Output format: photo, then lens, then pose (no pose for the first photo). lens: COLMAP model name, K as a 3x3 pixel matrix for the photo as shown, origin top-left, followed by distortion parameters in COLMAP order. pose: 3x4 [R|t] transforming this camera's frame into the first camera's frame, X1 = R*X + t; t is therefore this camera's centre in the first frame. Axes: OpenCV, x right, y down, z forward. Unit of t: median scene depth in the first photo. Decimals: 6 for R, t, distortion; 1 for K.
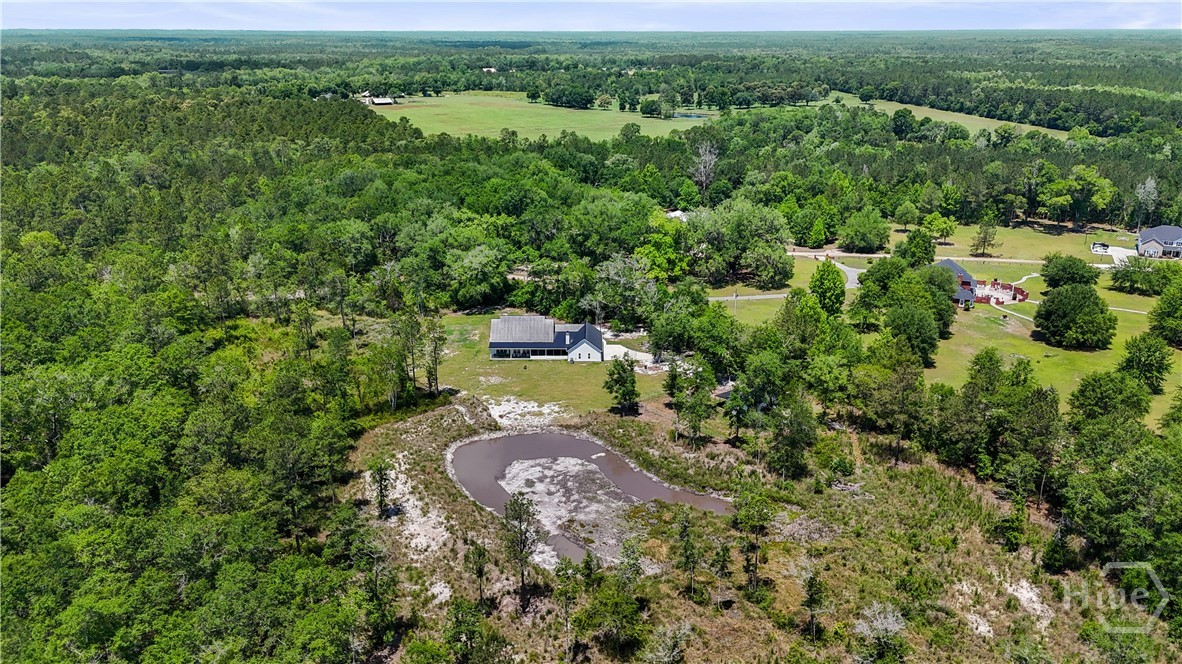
lens RADIAL K [[878.0, 0, 592.6], [0, 878.0, 326.7], [0, 0, 1]] dist [0.067575, -0.068506]
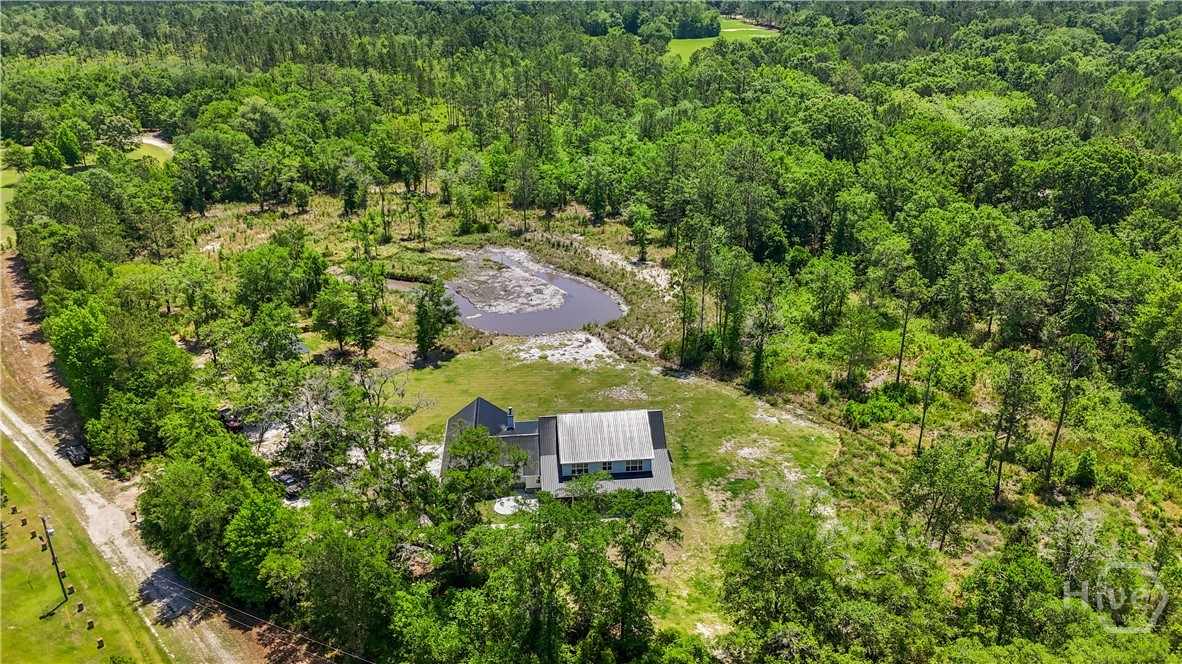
lens RADIAL K [[878.0, 0, 603.8], [0, 878.0, 330.3], [0, 0, 1]] dist [0.067575, -0.068506]
pose [[-0.995400, 0.046648, -0.083677, -0.040028], [-0.020846, 0.747057, 0.664433, -0.361021], [0.093506, 0.663122, -0.742648, 1.281026]]
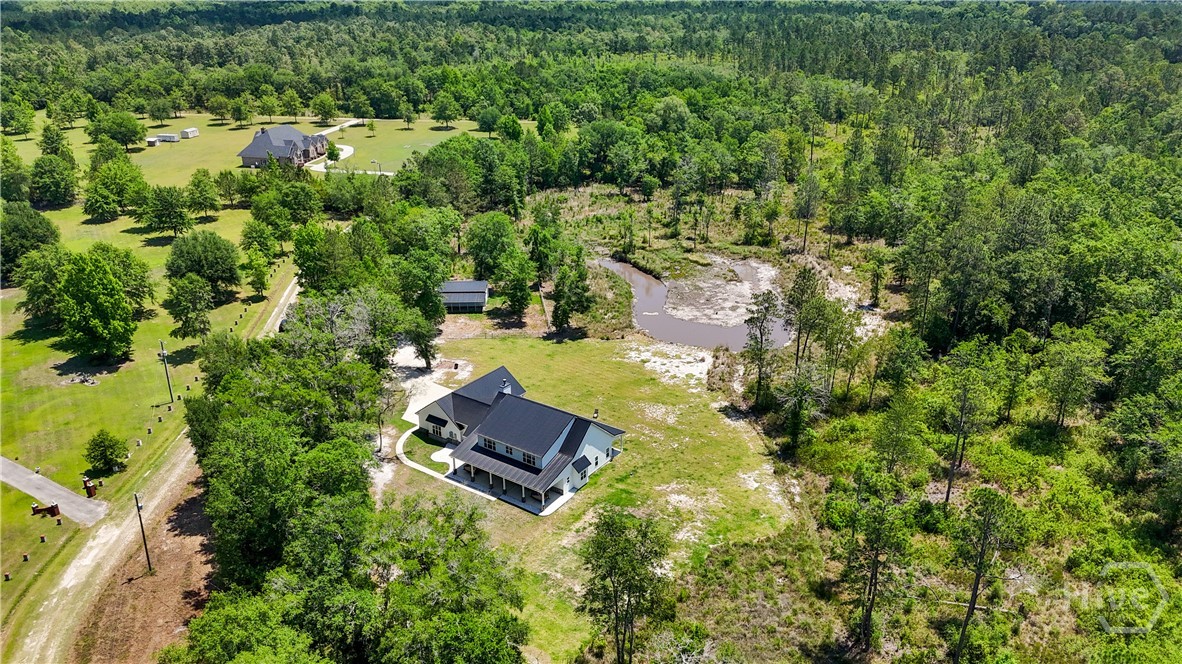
lens RADIAL K [[878.0, 0, 593.7], [0, 878.0, 336.0], [0, 0, 1]] dist [0.067575, -0.068506]
pose [[-0.815763, -0.215909, 0.536576, -0.361139], [0.190752, 0.775376, 0.602001, -0.337424], [-0.546025, 0.593443, -0.591339, 1.213191]]
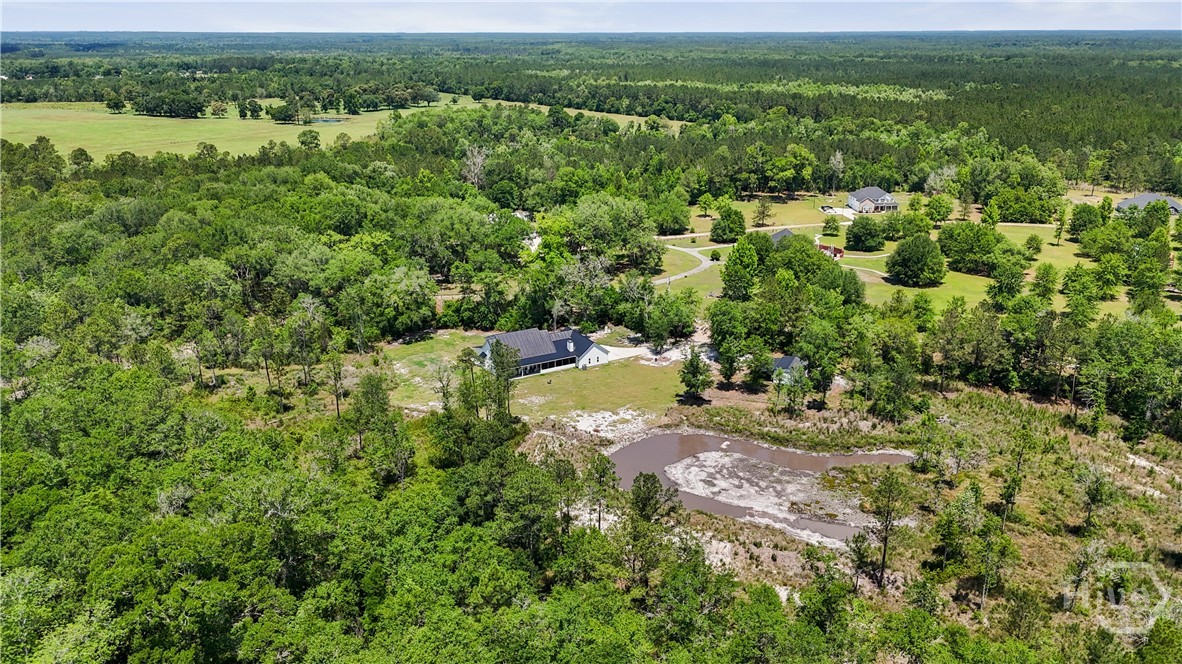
lens RADIAL K [[878.0, 0, 589.8], [0, 878.0, 320.9], [0, 0, 1]] dist [0.067575, -0.068506]
pose [[0.874794, -0.153891, 0.459406, -0.426701], [0.157351, 0.987056, 0.031017, -0.038673], [-0.458232, 0.045154, 0.887685, 0.112375]]
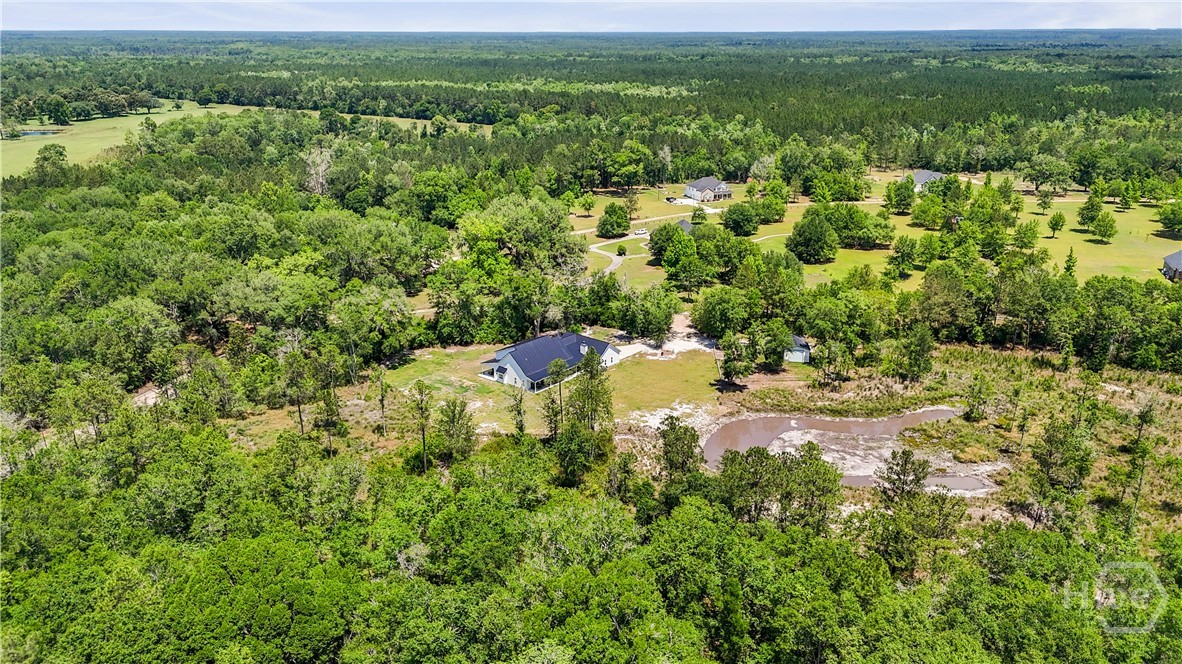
lens RADIAL K [[878.0, 0, 588.3], [0, 878.0, 329.5], [0, 0, 1]] dist [0.067575, -0.068506]
pose [[0.665907, -0.242289, 0.705595, -0.657571], [0.240879, 0.964965, 0.104021, -0.100802], [-0.706078, 0.100695, 0.700939, 0.298608]]
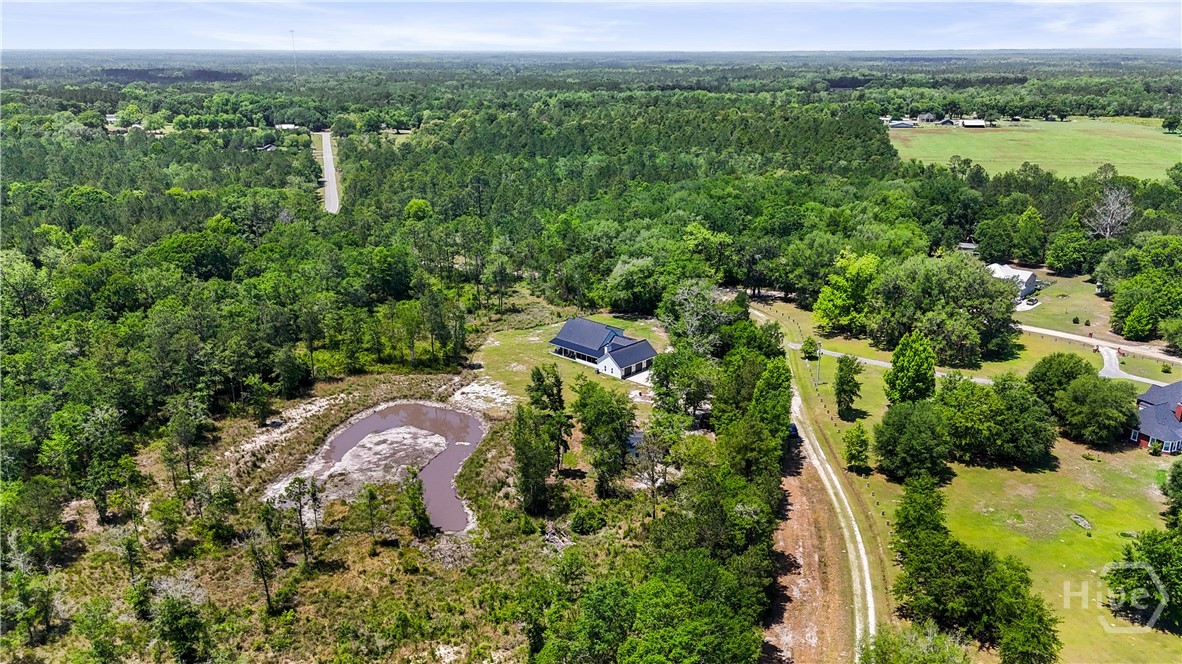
lens RADIAL K [[878.0, 0, 598.9], [0, 878.0, 334.8], [0, 0, 1]] dist [0.067575, -0.068506]
pose [[0.725129, 0.209468, -0.655981, 0.590555], [-0.217001, 0.973585, 0.071011, -0.069689], [0.653528, 0.090856, 0.751429, 0.211092]]
